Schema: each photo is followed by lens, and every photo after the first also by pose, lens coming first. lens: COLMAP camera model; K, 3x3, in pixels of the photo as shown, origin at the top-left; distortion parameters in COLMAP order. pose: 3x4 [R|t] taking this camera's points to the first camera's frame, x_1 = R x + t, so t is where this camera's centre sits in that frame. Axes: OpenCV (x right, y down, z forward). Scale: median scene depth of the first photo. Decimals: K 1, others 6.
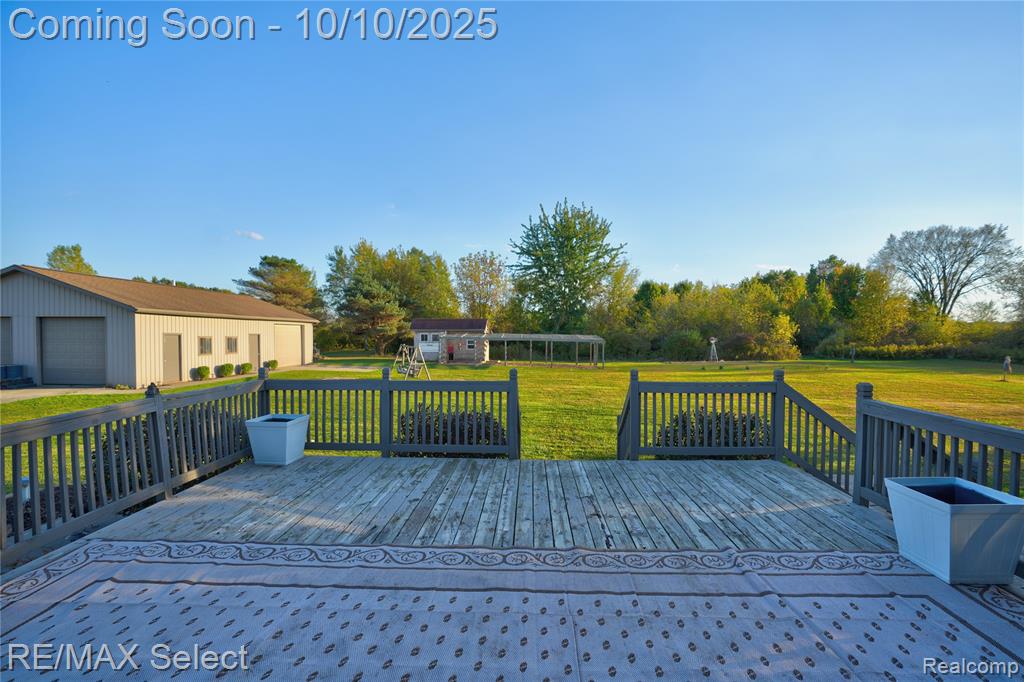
lens RADIAL K [[475.5, 0, 516.7], [0, 475.5, 342.3], [0, 0, 1]] dist [-0.062930, 0.024660]
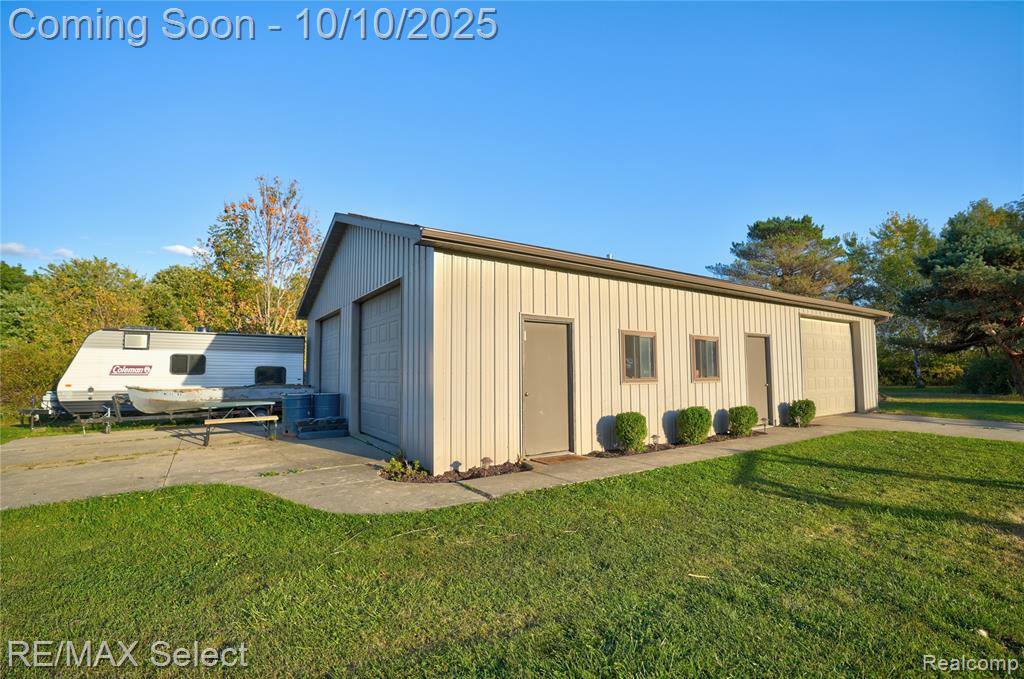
lens RADIAL K [[475.5, 0, 516.7], [0, 475.5, 340.8], [0, 0, 1]] dist [-0.062930, 0.024660]
pose [[0.591521, -0.063437, -0.803790, -0.248157], [-0.005839, 0.996537, -0.082946, 0.015816], [0.806269, 0.053758, 0.589102, 0.409695]]
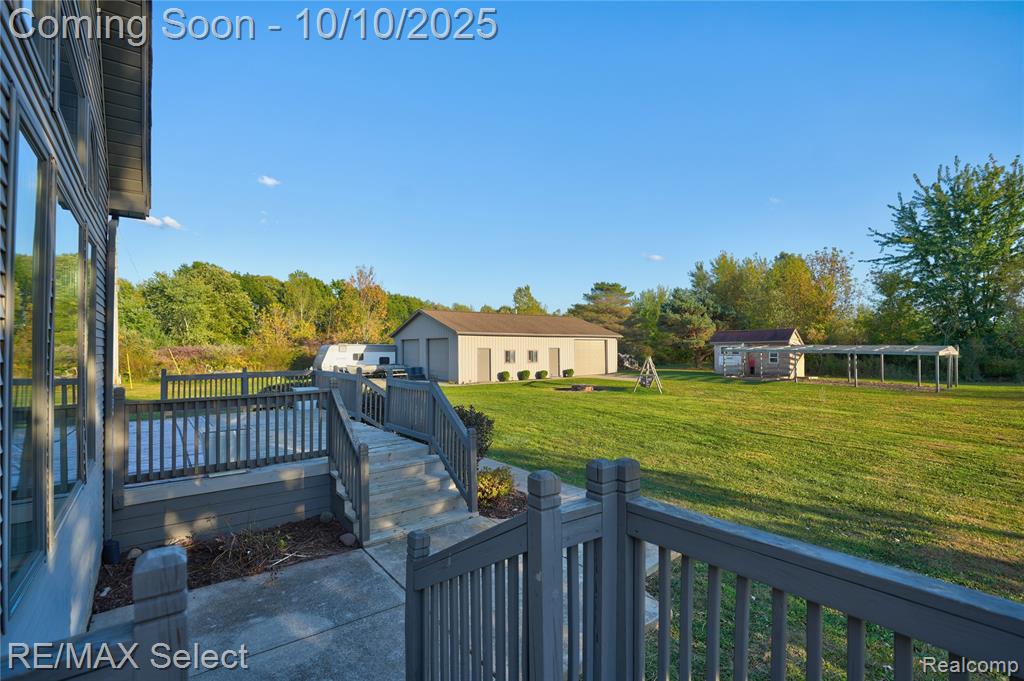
lens RADIAL K [[475.5, 0, 516.7], [0, 475.5, 341.8], [0, 0, 1]] dist [-0.062930, 0.024660]
pose [[0.652276, -0.018263, -0.757761, 0.247173], [-0.004673, 0.999594, -0.028114, 0.001664], [0.757967, 0.021879, 0.651926, 0.052125]]
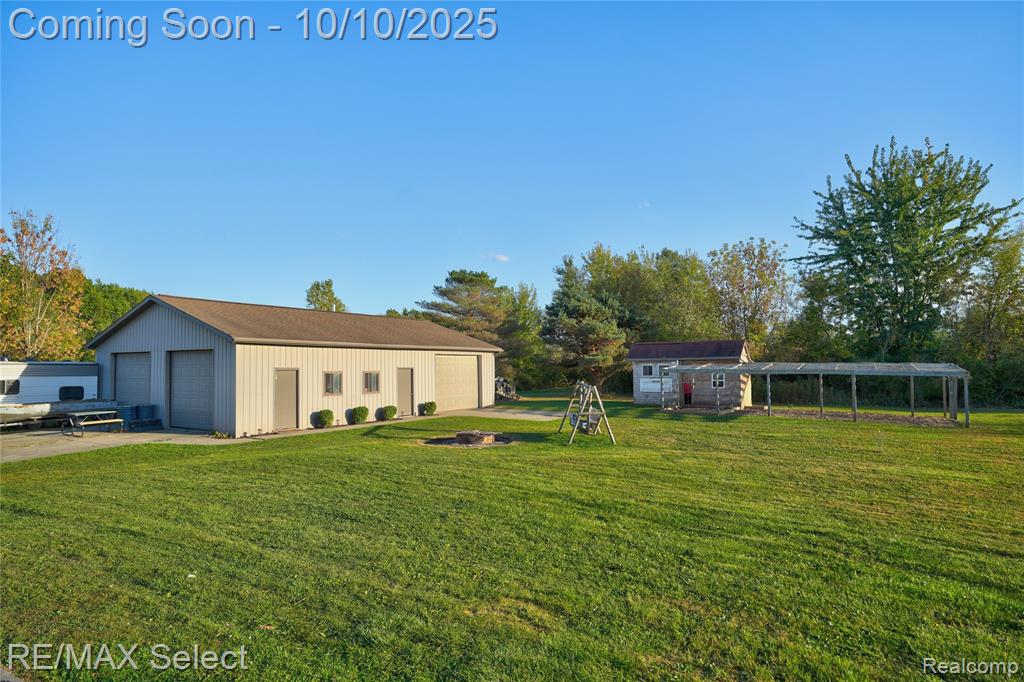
lens RADIAL K [[594.7, 0, 520.2], [0, 594.7, 346.5], [0, 0, 1]] dist [-0.044316, 0.038978]
pose [[0.875810, -0.027268, -0.481886, 0.054563], [0.003708, 0.998753, -0.049777, -0.002355], [0.482643, 0.041808, 0.874819, 0.160866]]
